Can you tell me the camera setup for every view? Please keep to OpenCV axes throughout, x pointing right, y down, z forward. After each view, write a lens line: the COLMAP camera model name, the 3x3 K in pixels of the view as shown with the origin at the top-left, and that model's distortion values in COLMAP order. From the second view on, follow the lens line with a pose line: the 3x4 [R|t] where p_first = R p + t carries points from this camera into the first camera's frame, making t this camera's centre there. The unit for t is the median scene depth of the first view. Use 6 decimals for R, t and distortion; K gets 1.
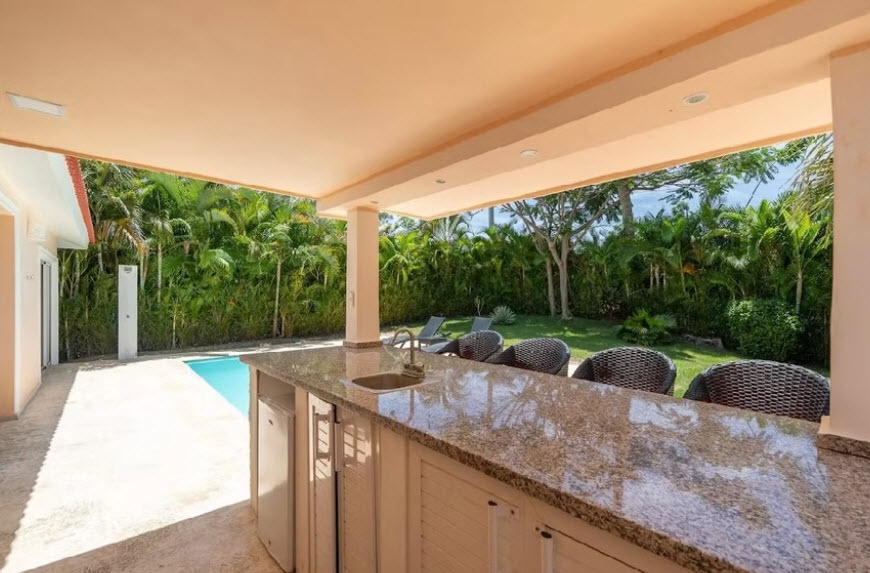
lens RADIAL K [[387.1, 0, 453.7], [0, 387.1, 298.7], [0, 0, 1]] dist [-0.002038, 0.000355]
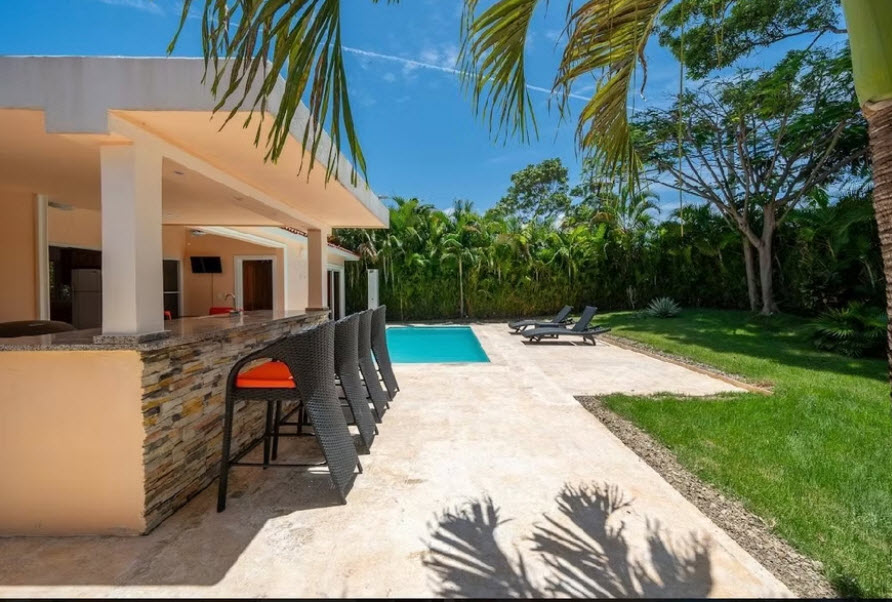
lens RADIAL K [[345.8, 0, 446.3], [0, 345.8, 295.2], [0, 0, 1]] dist [0.000346, -0.000005]
pose [[0.744169, 0.009355, -0.667925, 0.278002], [-0.004694, 0.999950, 0.008776, 0.009851], [0.667975, -0.003396, 0.744176, 0.058792]]
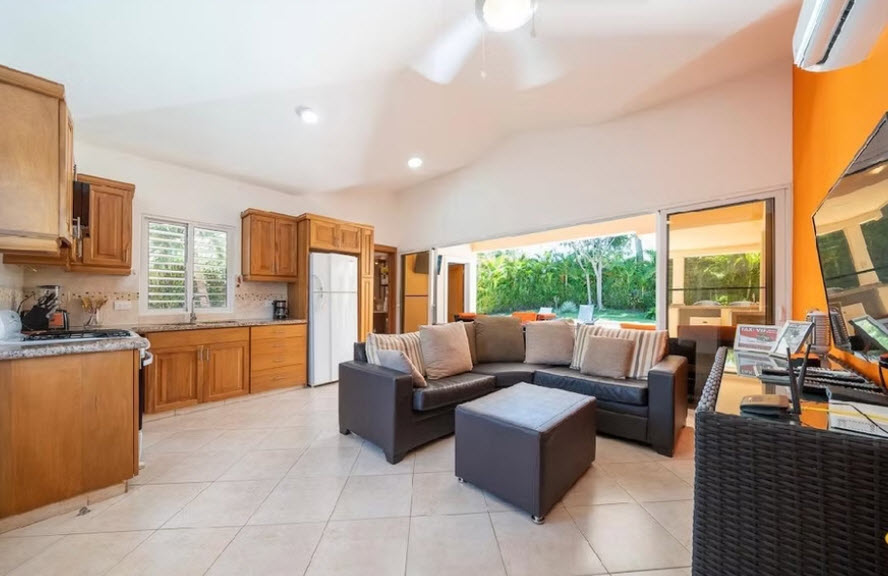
lens RADIAL K [[314.8, 0, 445.1], [0, 314.8, 305.1], [0, 0, 1]] dist [0.000011, 0.000011]
pose [[0.995538, -0.004224, 0.094266, -0.504936], [0.003916, 0.999986, 0.003458, 0.027115], [-0.094279, -0.003074, 0.995541, -0.273000]]
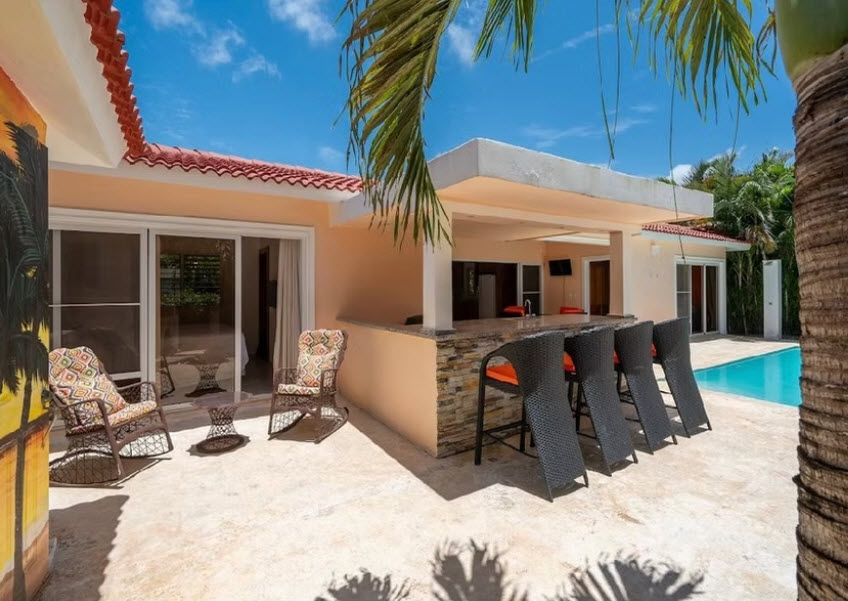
lens RADIAL K [[401.7, 0, 437.3], [0, 401.7, 285.1], [0, 0, 1]] dist [-0.009498, 0.001250]
pose [[-0.155068, -0.004289, -0.987895, 0.347525], [-0.004007, 0.999985, -0.003713, -0.000288], [0.987896, 0.003383, -0.155083, 0.121635]]
